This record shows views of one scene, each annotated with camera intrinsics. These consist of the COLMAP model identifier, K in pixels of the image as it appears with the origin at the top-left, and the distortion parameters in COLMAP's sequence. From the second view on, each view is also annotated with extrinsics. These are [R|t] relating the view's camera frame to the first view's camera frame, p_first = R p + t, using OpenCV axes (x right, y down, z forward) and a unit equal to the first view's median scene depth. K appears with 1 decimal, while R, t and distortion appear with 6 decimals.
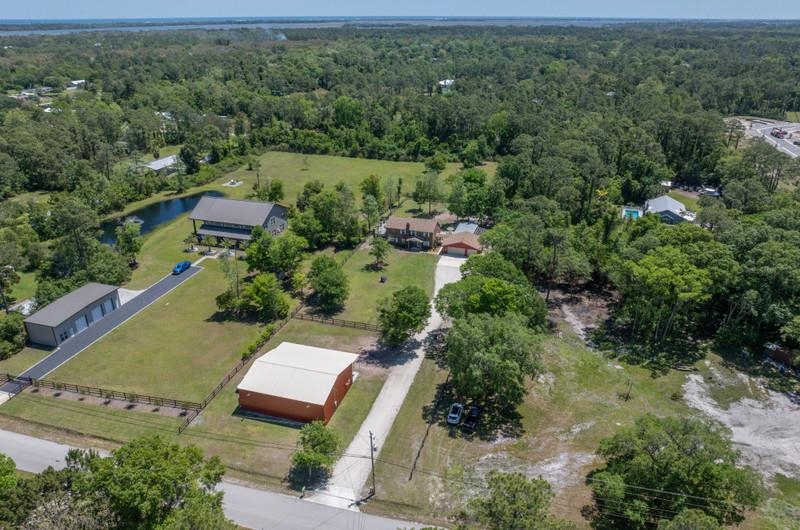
lens RADIAL K [[564.5, 0, 397.7], [0, 564.5, 260.7], [0, 0, 1]] dist [-0.055562, 0.026628]
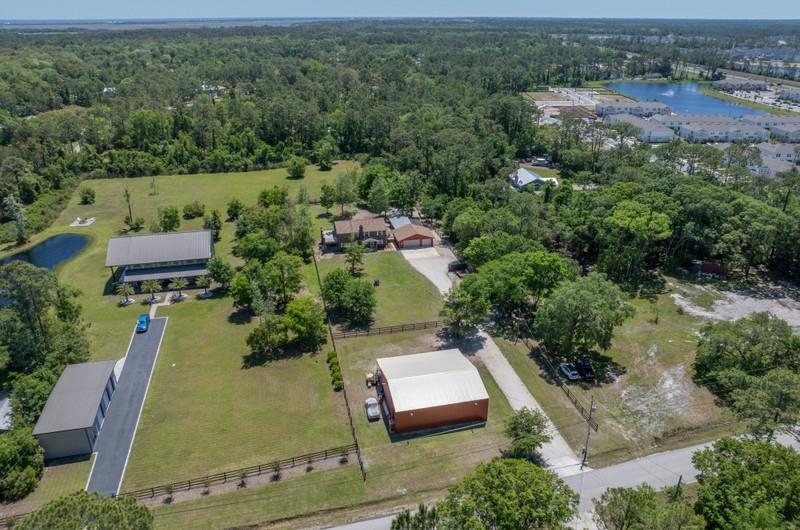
lens RADIAL K [[564.5, 0, 401.9], [0, 564.5, 264.8], [0, 0, 1]] dist [-0.055562, 0.026628]
pose [[0.866299, -0.201082, 0.457266, -0.415366], [0.198628, 0.978585, 0.054026, -0.040226], [-0.458337, 0.044023, 0.887687, 0.092834]]
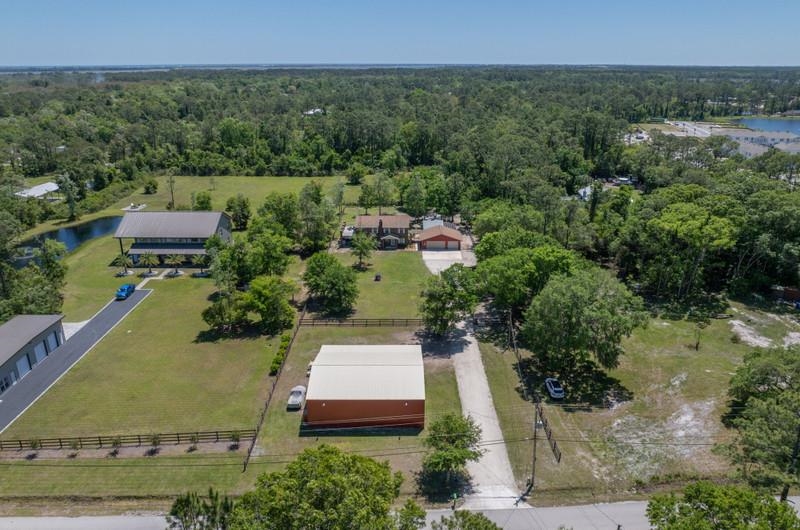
lens RADIAL K [[564.5, 0, 400.7], [0, 564.5, 265.5], [0, 0, 1]] dist [-0.055562, 0.026628]
pose [[0.956609, -0.096045, 0.275088, -0.225063], [0.114085, 0.992196, -0.050307, 0.060615], [-0.268110, 0.079508, 0.960102, 0.123651]]
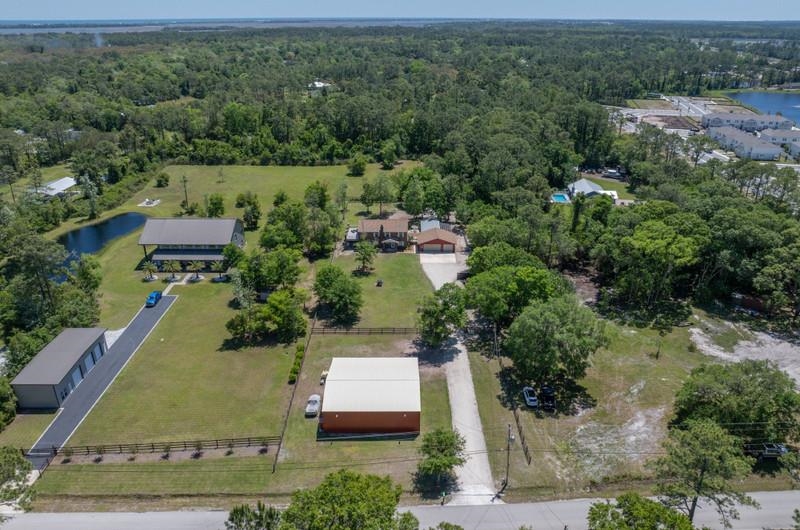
lens RADIAL K [[564.5, 0, 400.1], [0, 564.5, 264.3], [0, 0, 1]] dist [-0.055562, 0.026628]
pose [[0.956404, -0.116034, 0.268006, -0.242527], [0.115109, 0.993167, 0.019216, -0.014134], [-0.268405, 0.012472, 0.963226, 0.030599]]
